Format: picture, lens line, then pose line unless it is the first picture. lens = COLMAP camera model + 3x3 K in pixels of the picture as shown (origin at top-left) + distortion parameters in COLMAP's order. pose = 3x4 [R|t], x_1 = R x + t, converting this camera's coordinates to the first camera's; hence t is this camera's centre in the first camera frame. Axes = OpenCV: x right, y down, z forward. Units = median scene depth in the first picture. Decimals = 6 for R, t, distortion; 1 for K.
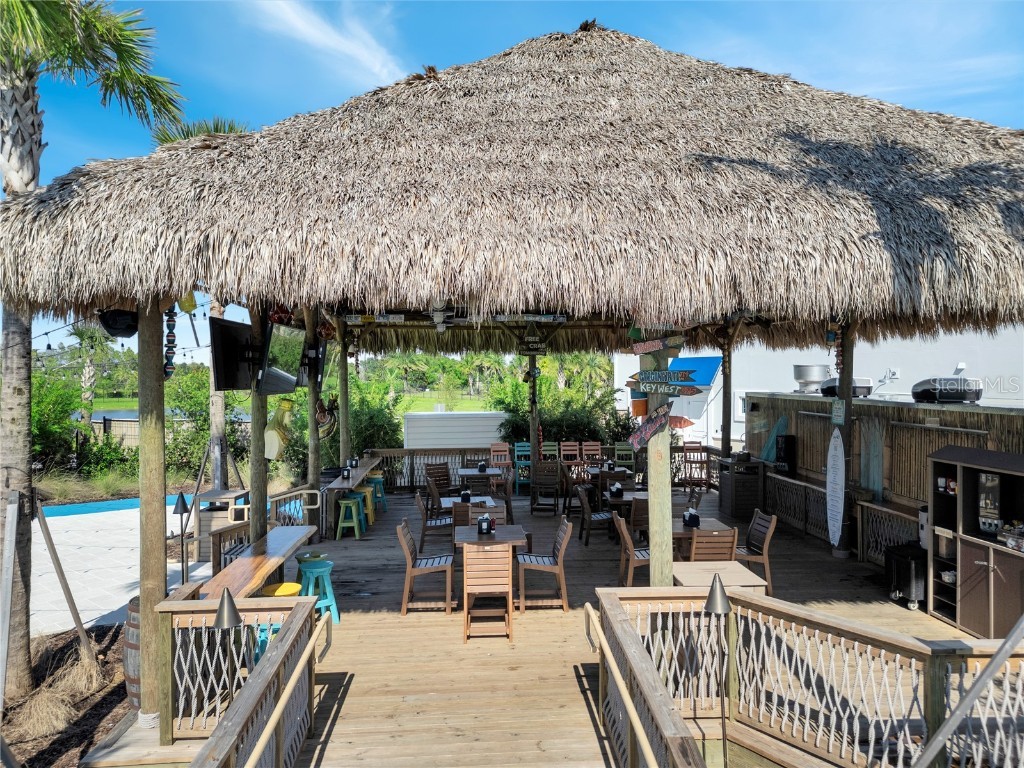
lens RADIAL K [[717.4, 0, 514.2], [0, 717.4, 384.1], [0, 0, 1]] dist [0.064438, -0.053809]
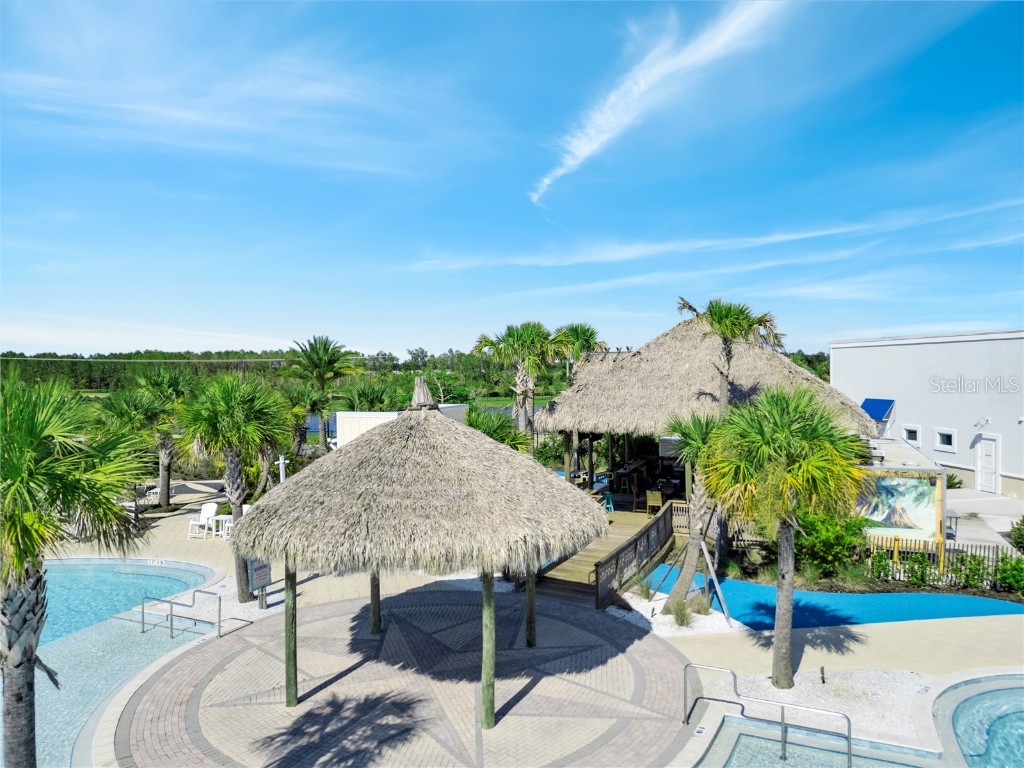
lens RADIAL K [[717.4, 0, 511.4], [0, 717.4, 381.0], [0, 0, 1]] dist [0.064438, -0.053809]
pose [[0.897889, 0.004393, -0.440200, 0.547163], [0.000653, 0.999936, 0.011309, -0.216233], [0.440221, -0.010442, 0.897829, -1.503018]]
